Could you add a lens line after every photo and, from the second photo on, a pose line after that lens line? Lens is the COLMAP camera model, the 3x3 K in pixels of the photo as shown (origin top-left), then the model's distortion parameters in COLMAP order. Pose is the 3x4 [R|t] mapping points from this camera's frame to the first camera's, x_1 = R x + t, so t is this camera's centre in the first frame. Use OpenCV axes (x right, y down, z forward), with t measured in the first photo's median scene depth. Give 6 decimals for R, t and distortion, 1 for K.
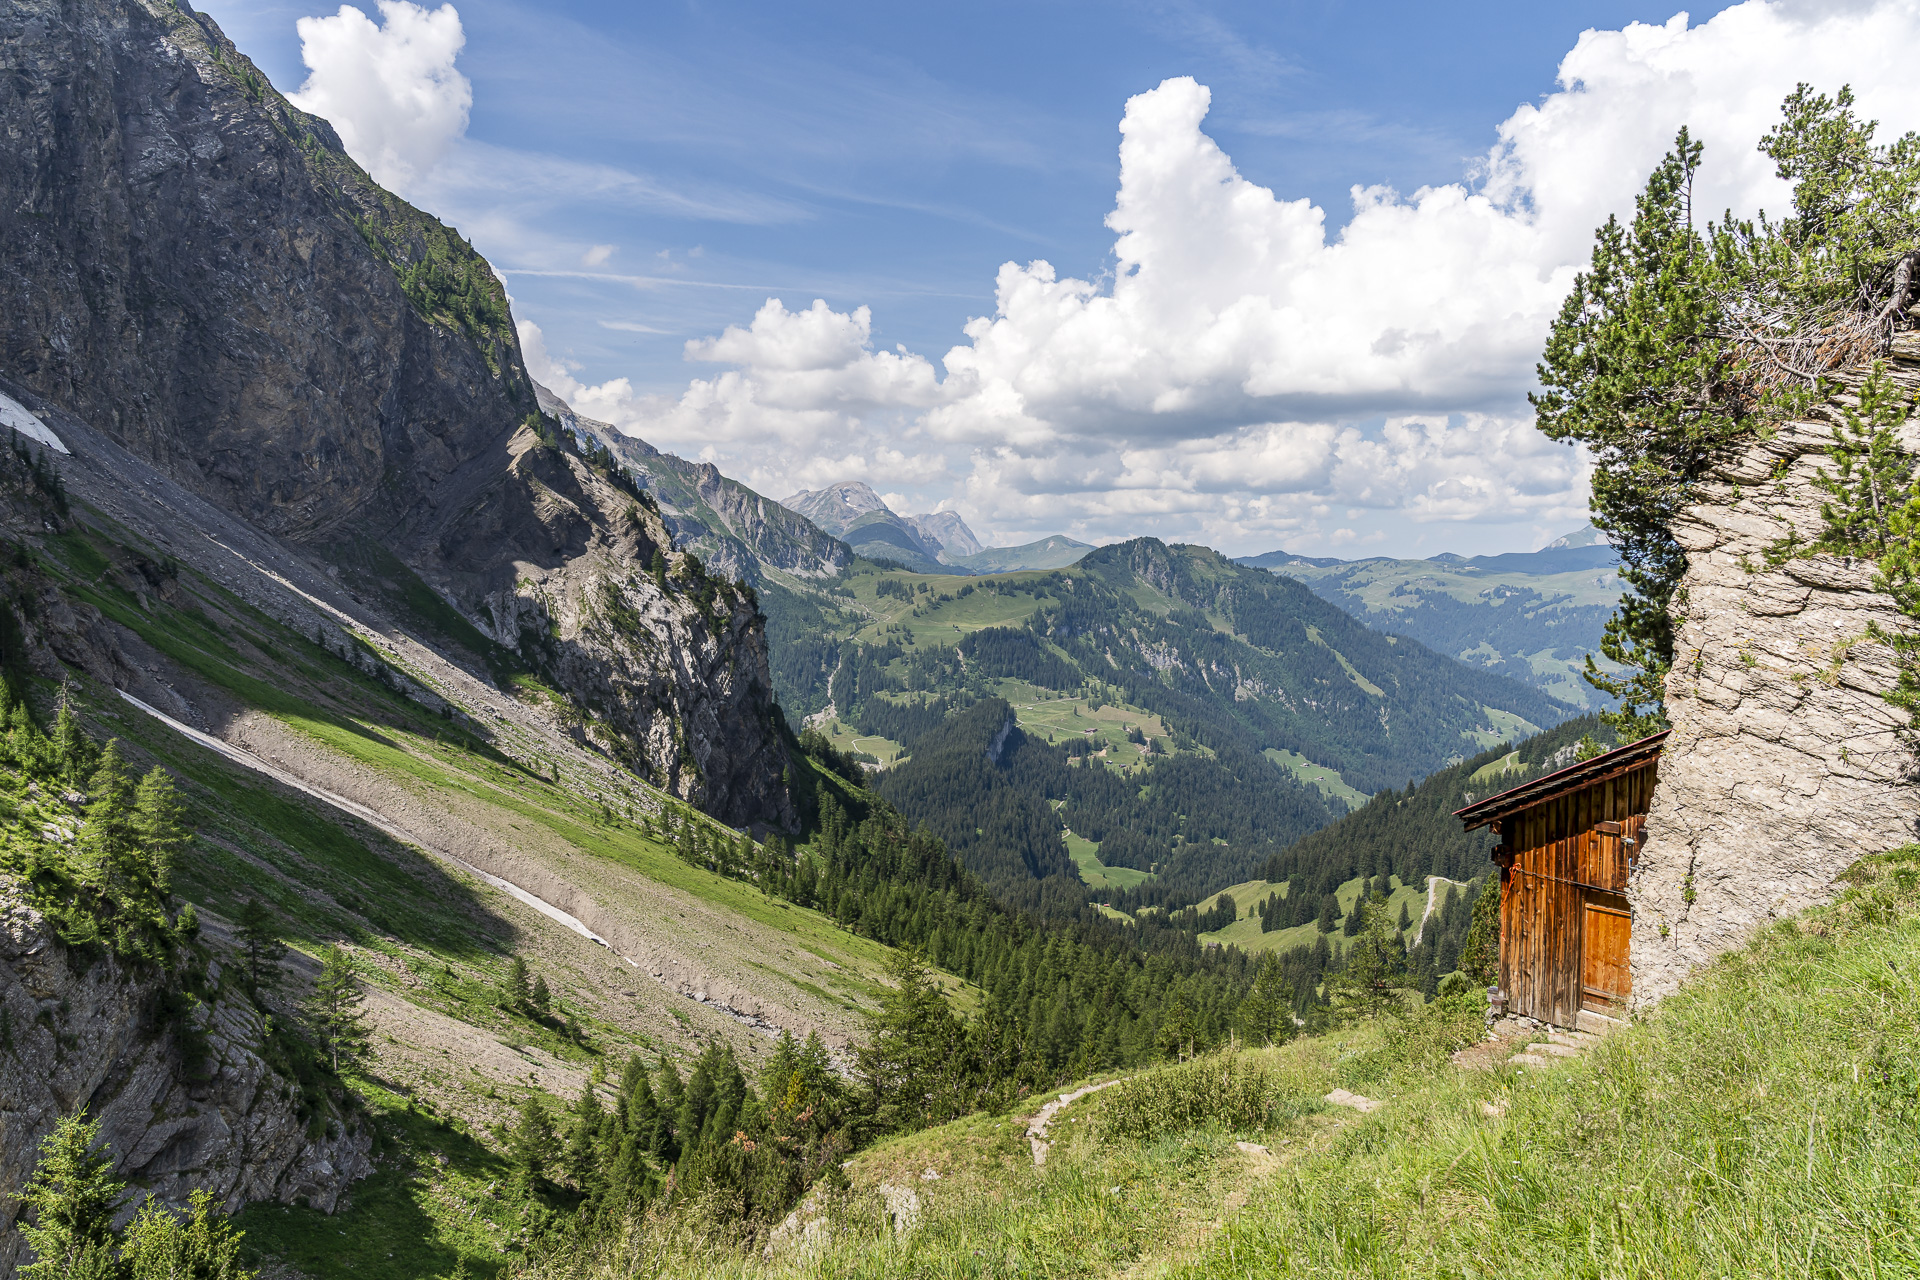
lens RADIAL K [[1284.9, 0, 965.1], [0, 1284.9, 640.3], [0, 0, 1]] dist [-0.014731, 0.016079]
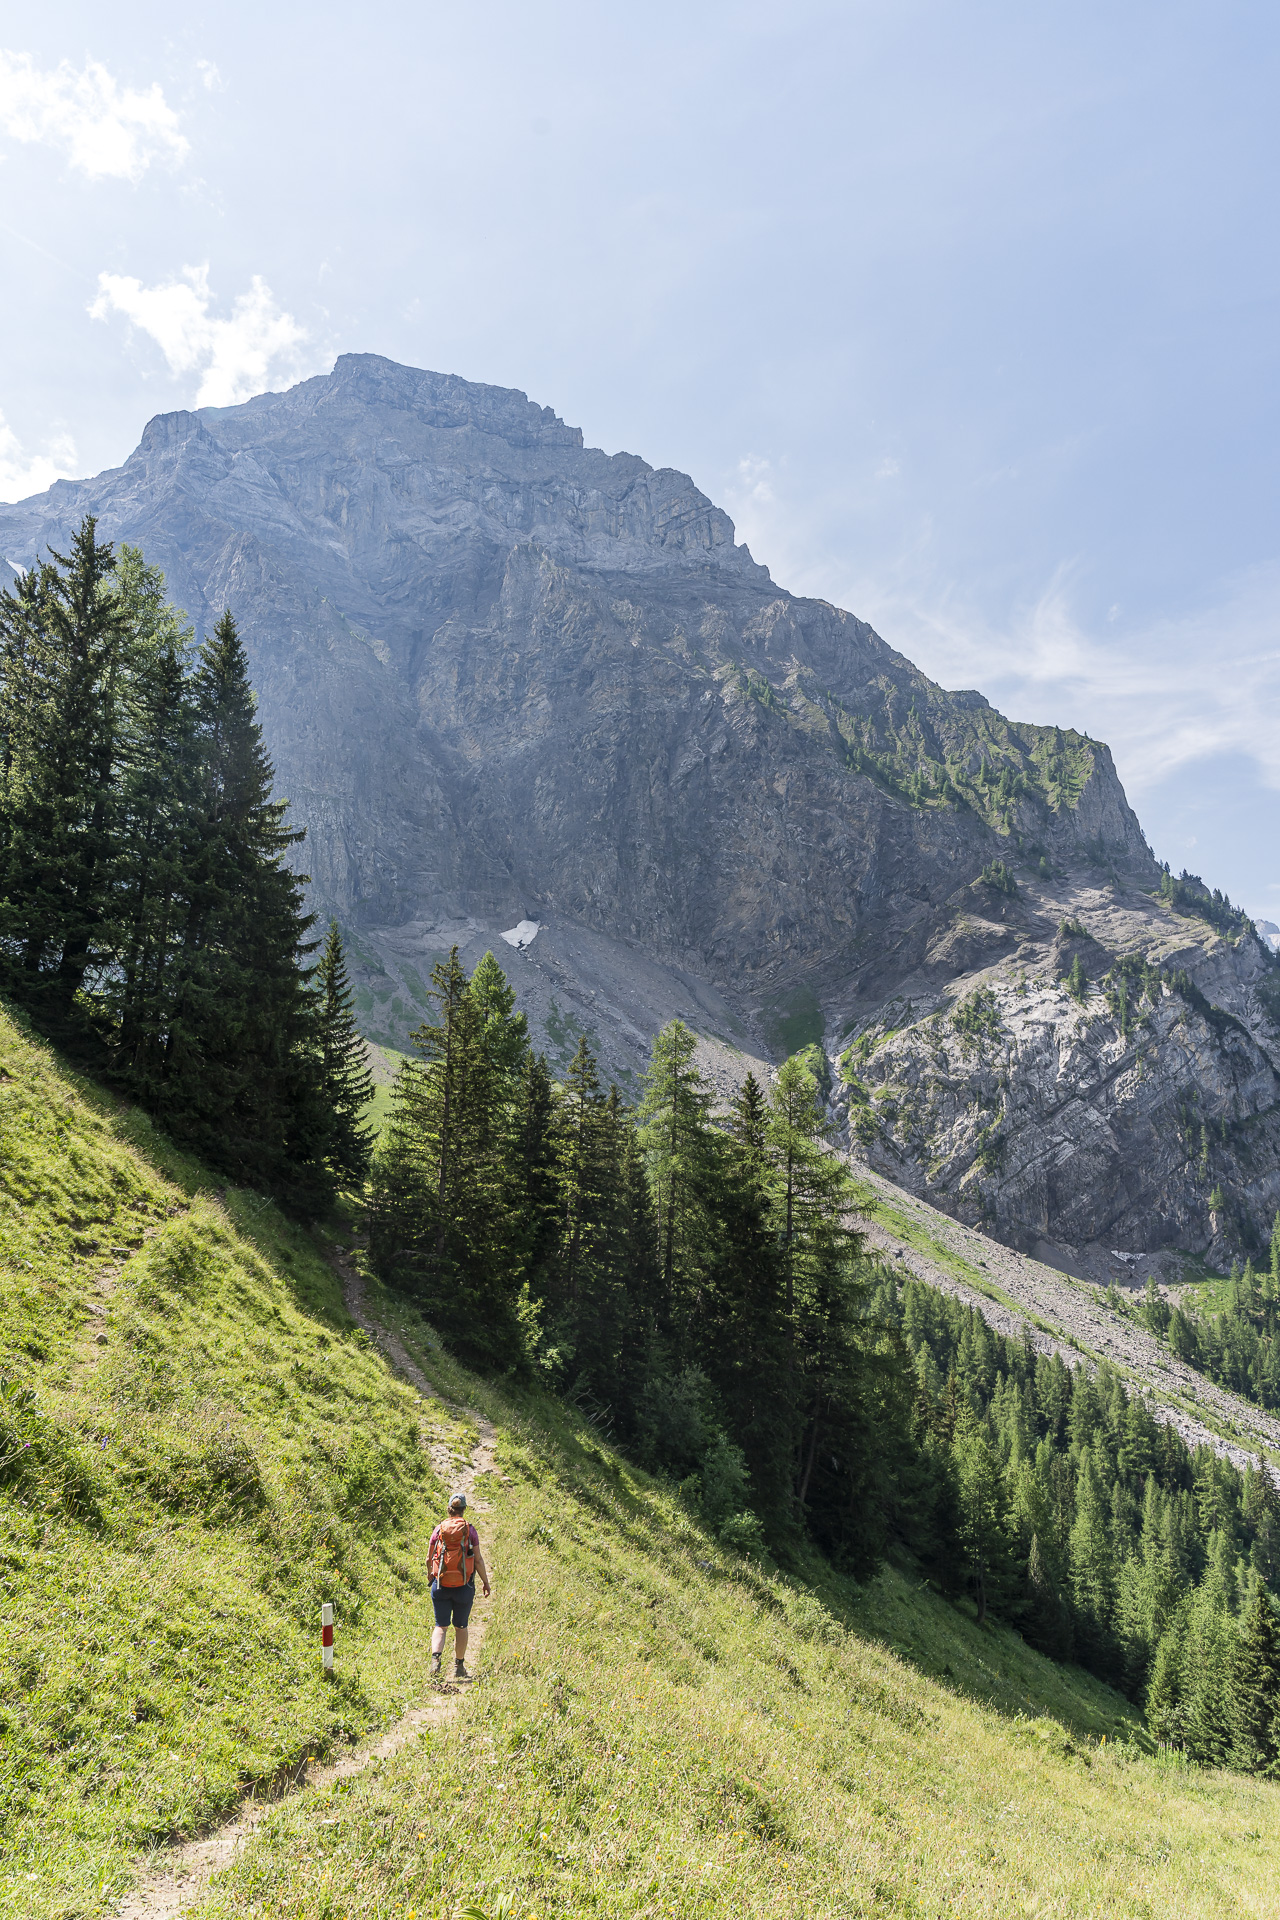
lens RADIAL K [[1284.9, 0, 640.2], [0, 1284.9, 958.6], [0, 0, 1]] dist [-0.014731, 0.016079]
pose [[0.223237, -0.239713, -0.944829, 0.566112], [-0.042920, 0.965933, -0.255208, 0.182399], [0.973819, 0.097524, 0.205344, 0.491123]]
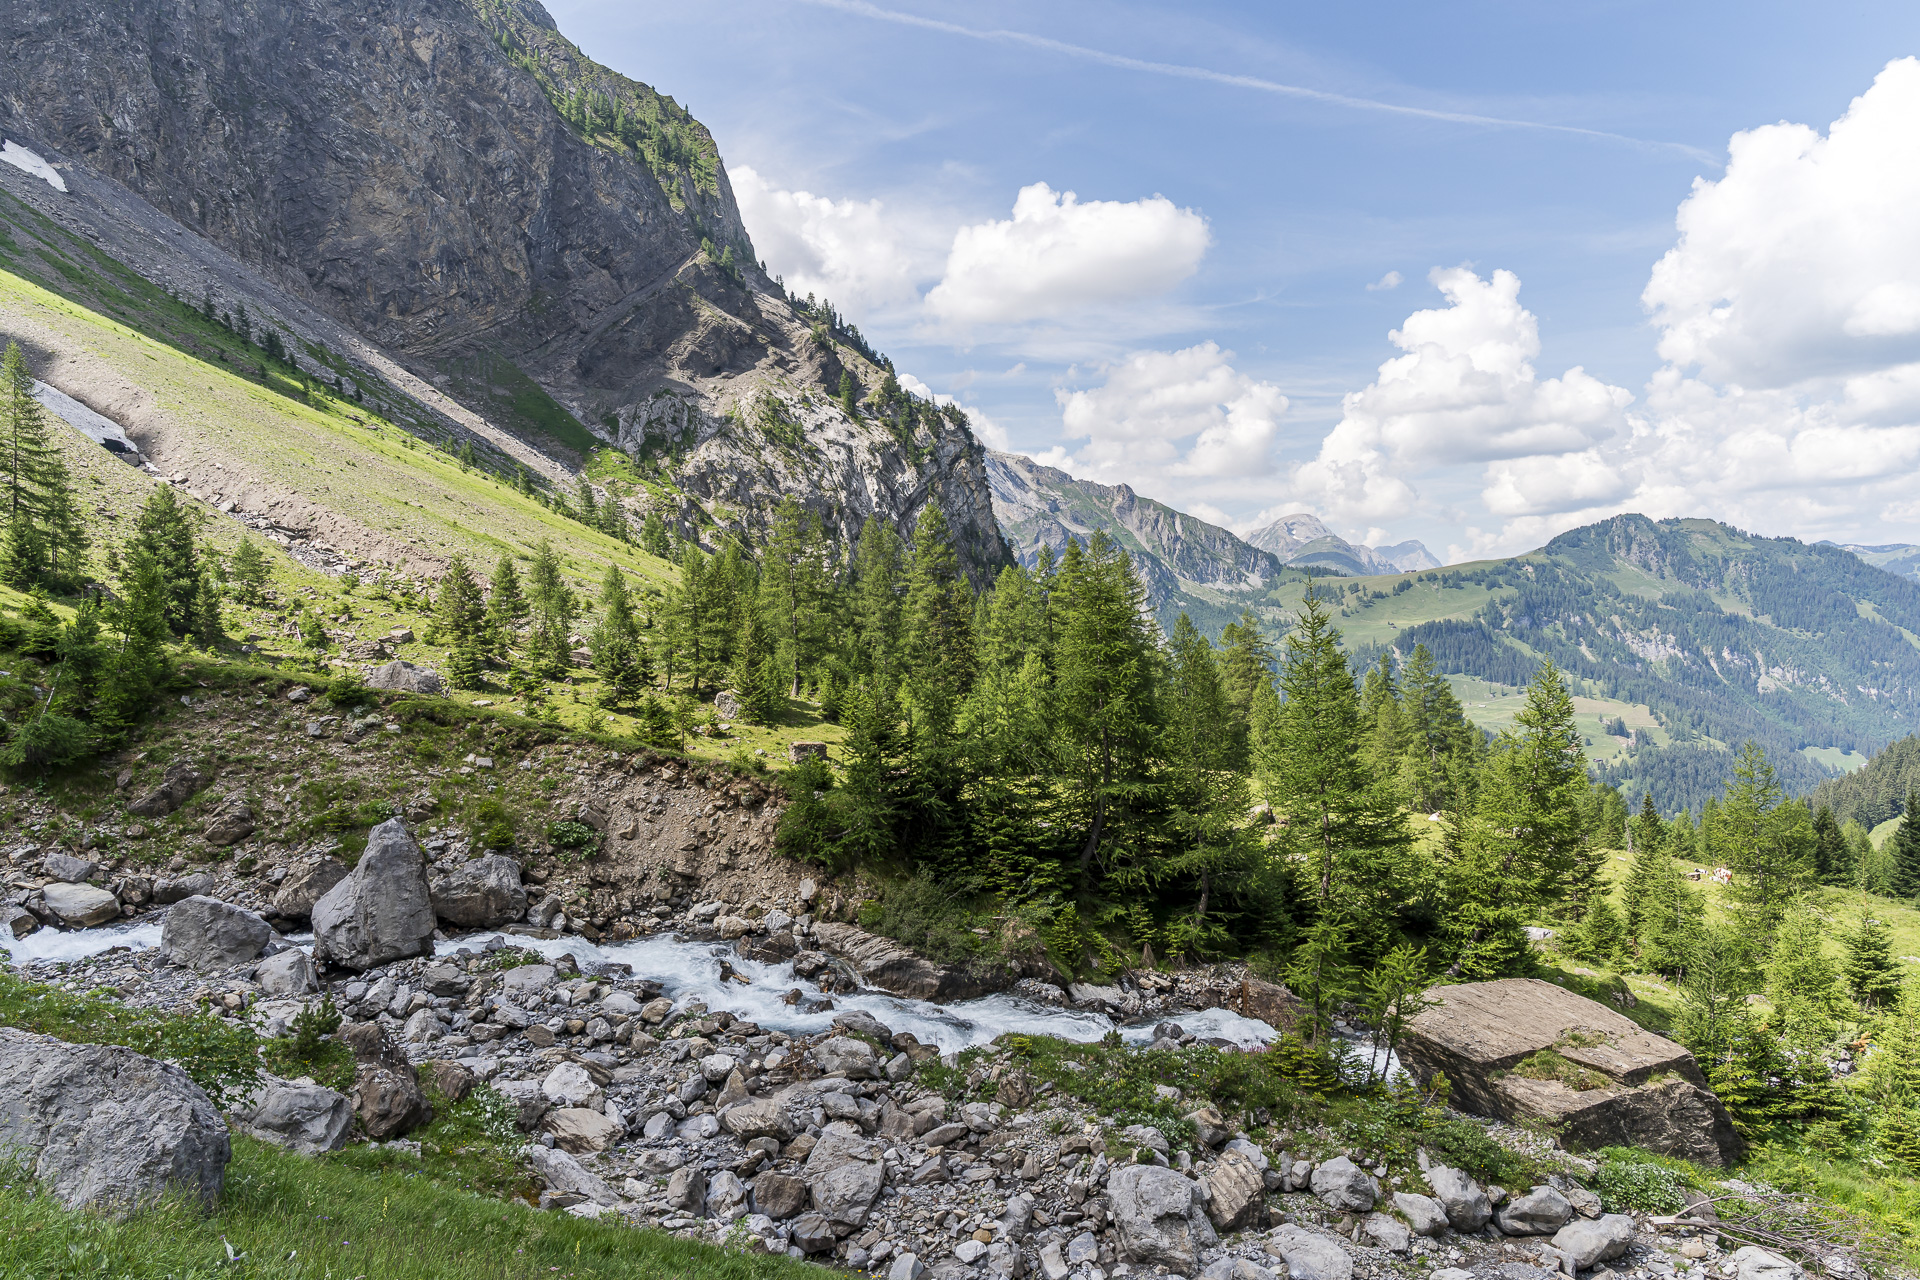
lens RADIAL K [[1284.9, 0, 955.9], [0, 1284.9, 643.5], [0, 0, 1]] dist [-0.014731, 0.016079]
pose [[0.932316, -0.064366, -0.355870, 0.115993], [0.048452, 0.997394, -0.053461, 0.154724], [0.358383, 0.032600, 0.933005, 0.241153]]
